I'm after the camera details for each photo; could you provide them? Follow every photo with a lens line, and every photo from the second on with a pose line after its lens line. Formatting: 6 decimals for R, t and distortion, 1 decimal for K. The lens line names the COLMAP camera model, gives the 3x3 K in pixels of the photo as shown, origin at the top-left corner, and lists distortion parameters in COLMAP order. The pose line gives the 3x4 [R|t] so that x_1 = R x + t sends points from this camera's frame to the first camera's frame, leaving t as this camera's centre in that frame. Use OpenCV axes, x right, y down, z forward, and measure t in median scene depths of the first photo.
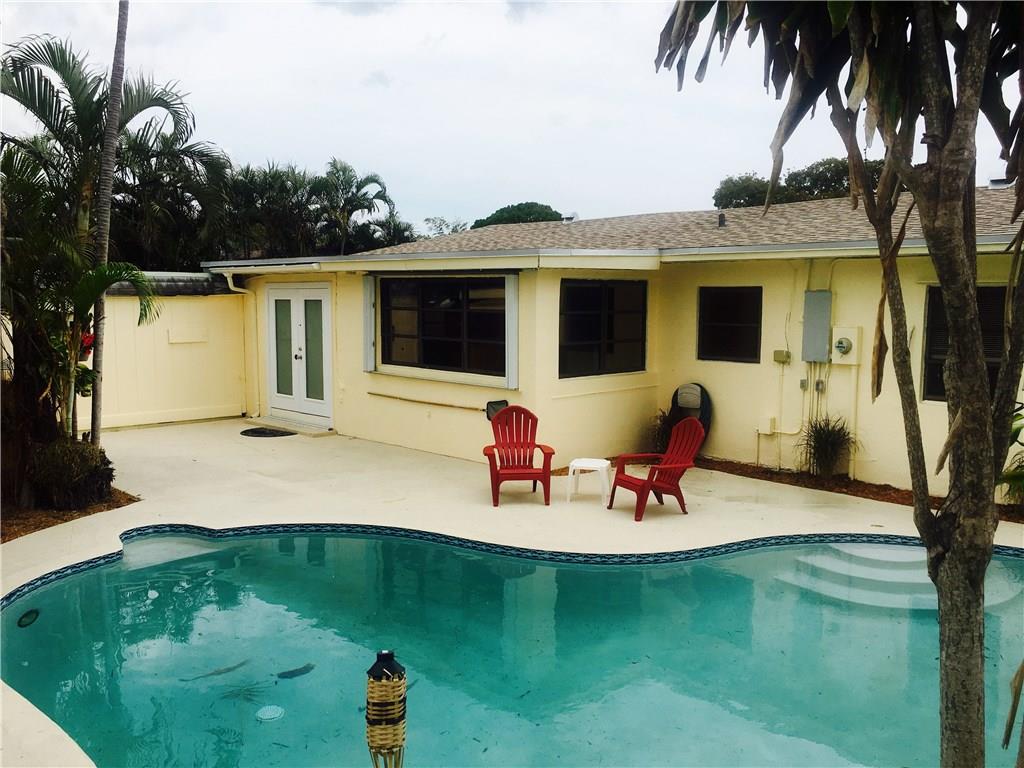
lens RADIAL K [[871.3, 0, 513.0], [0, 871.3, 375.9], [0, 0, 1]] dist [0.073025, -0.054533]
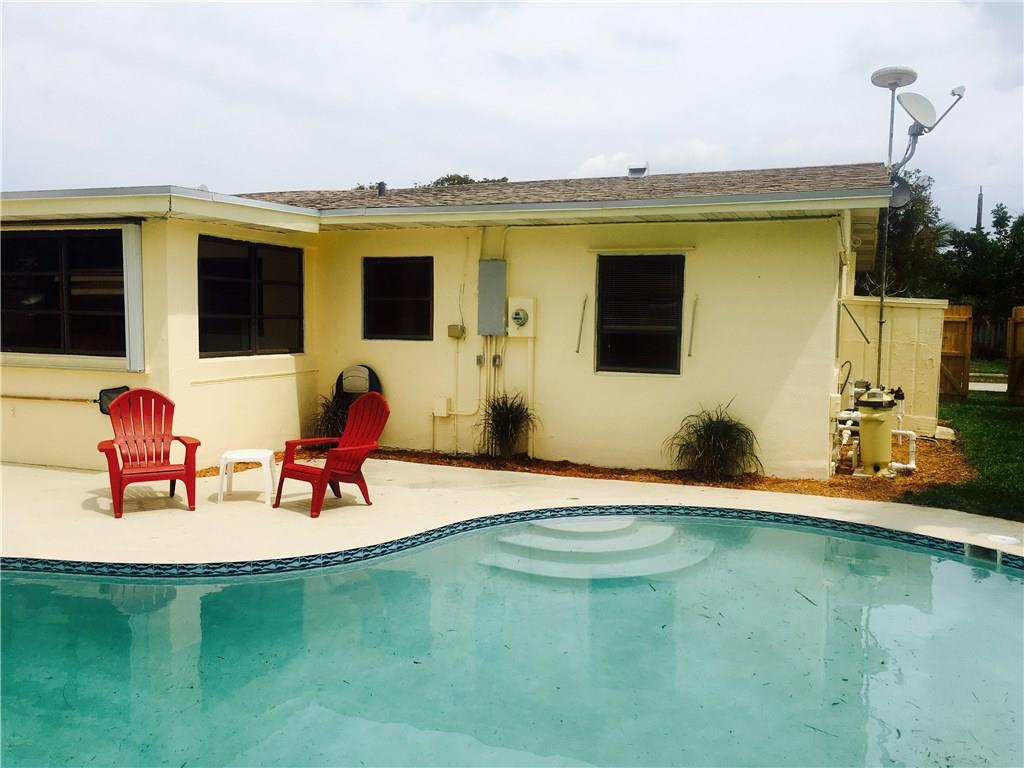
lens RADIAL K [[853.3, 0, 509.5], [0, 853.3, 390.2], [0, 0, 1]] dist [0.051562, -0.017112]
pose [[0.911441, -0.023198, 0.410775, -0.014384], [0.026874, 0.999634, -0.003176, 0.047039], [-0.410551, 0.013934, 0.911731, 0.167000]]
